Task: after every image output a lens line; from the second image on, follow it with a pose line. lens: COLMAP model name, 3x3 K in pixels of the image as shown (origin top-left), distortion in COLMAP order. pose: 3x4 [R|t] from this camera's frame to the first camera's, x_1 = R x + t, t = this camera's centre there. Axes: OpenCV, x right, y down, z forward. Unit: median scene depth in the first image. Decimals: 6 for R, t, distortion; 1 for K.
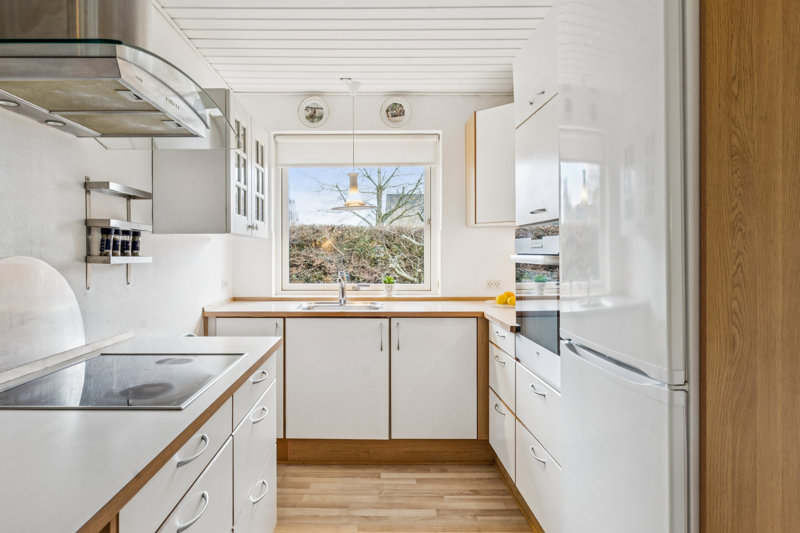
lens RADIAL K [[468.0, 0, 384.2], [0, 468.0, 250.1], [0, 0, 1]] dist [0.000371, 0.001311]
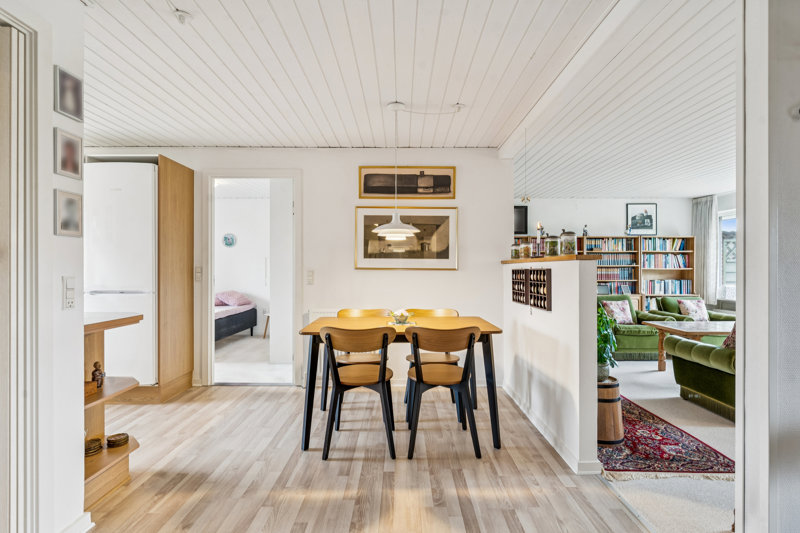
lens RADIAL K [[420.3, 0, 401.2], [0, 420.3, 268.3], [0, 0, 1]] dist [0.003217, 0.000372]
pose [[-0.003007, -0.002124, 0.999993, -1.424057], [0.001442, 0.999997, 0.002129, 0.038878], [-0.999994, 0.001448, -0.003004, -0.527250]]
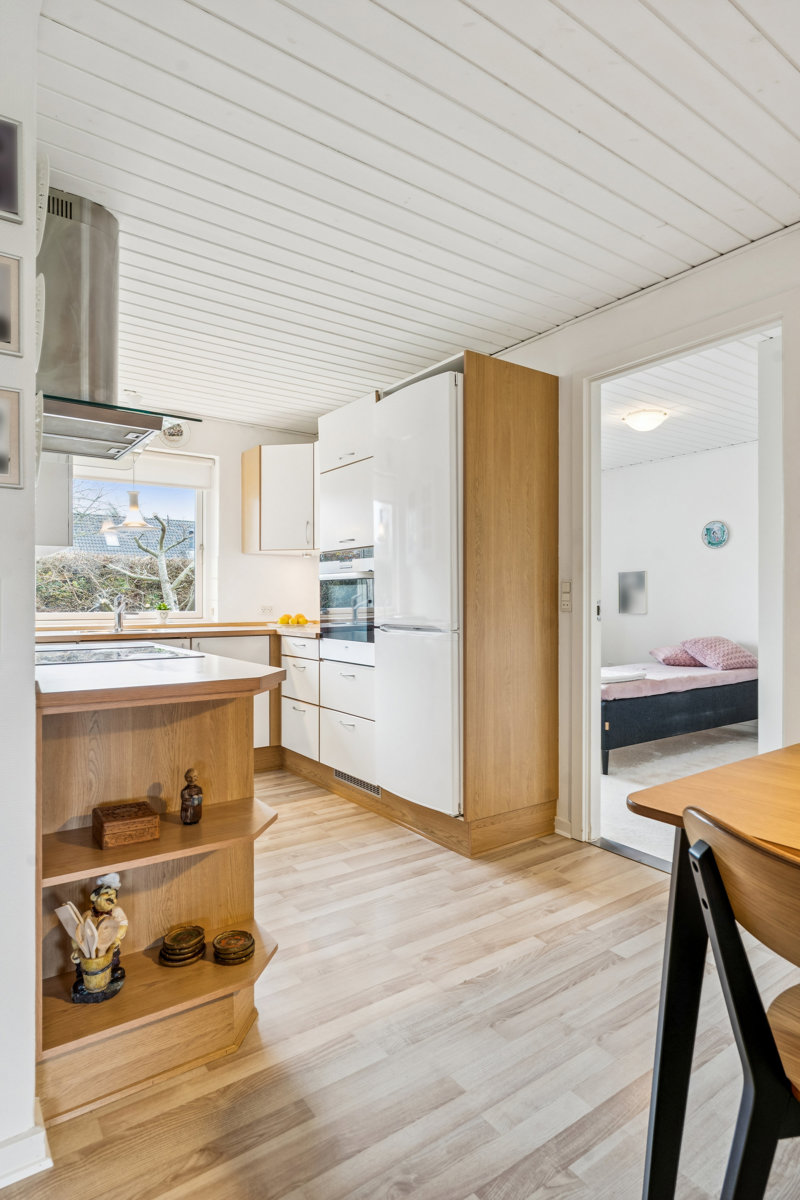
lens RADIAL K [[659.1, 0, 396.9], [0, 659.1, 601.6], [0, 0, 1]] dist [-0.001590, -0.000274]
pose [[0.814414, -0.003288, 0.580275, -0.572172], [0.001872, 0.999994, 0.003038, 0.075827], [-0.580282, -0.001388, 0.814415, -0.542842]]
